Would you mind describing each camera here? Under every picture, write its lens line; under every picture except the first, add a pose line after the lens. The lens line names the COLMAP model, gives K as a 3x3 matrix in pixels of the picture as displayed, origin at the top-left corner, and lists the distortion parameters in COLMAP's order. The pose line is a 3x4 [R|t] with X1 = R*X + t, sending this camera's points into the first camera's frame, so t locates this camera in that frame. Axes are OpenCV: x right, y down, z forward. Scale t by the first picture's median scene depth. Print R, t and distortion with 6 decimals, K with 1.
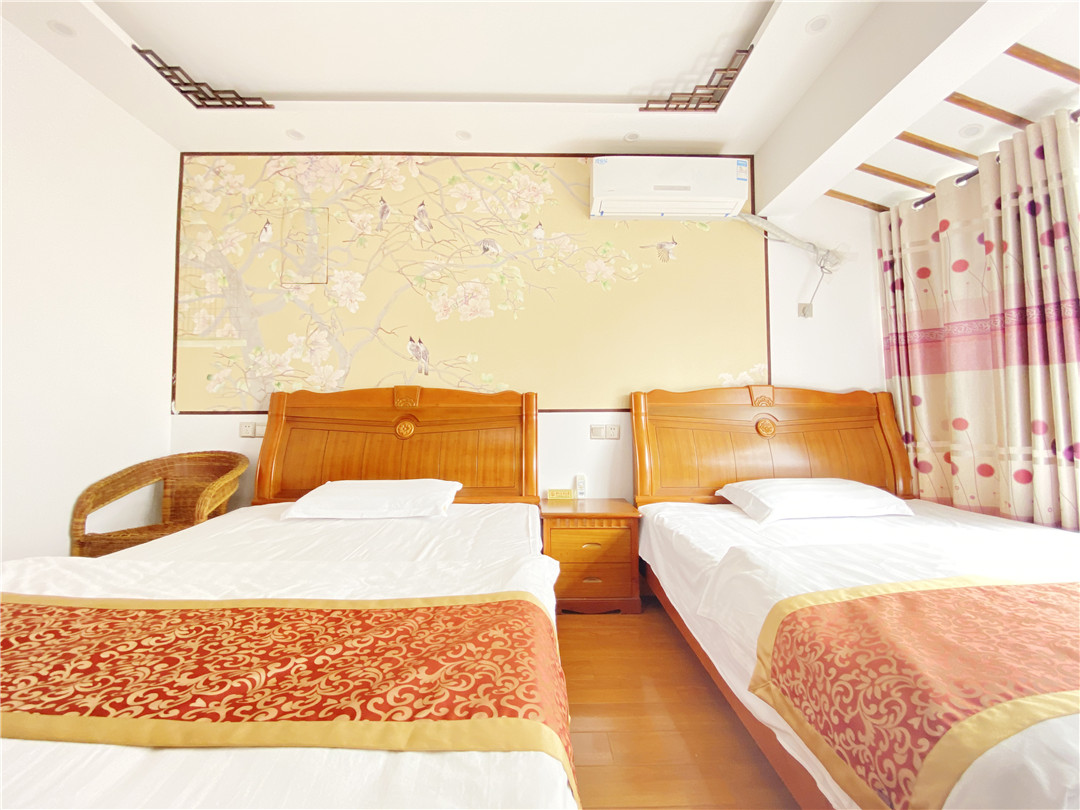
lens RADIAL K [[438.4, 0, 539.3], [0, 438.4, 403.3], [0, 0, 1]] dist [0.031624, -0.028937]
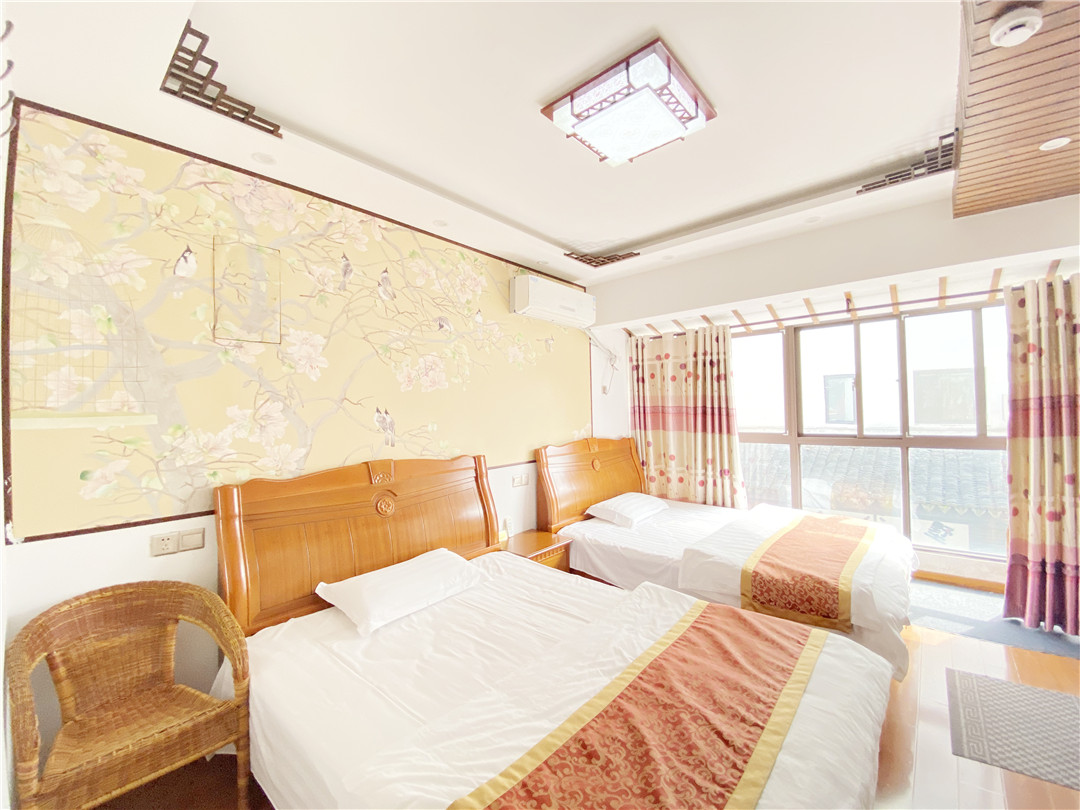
lens RADIAL K [[436.0, 0, 540.0], [0, 436.0, 405.0], [0, 0, 1]] dist [0.034432, -0.027644]
pose [[0.671480, -0.001561, 0.741021, -0.766241], [-0.013388, 0.999809, 0.014237, -0.176412], [-0.740901, -0.019481, 0.671331, 0.092988]]
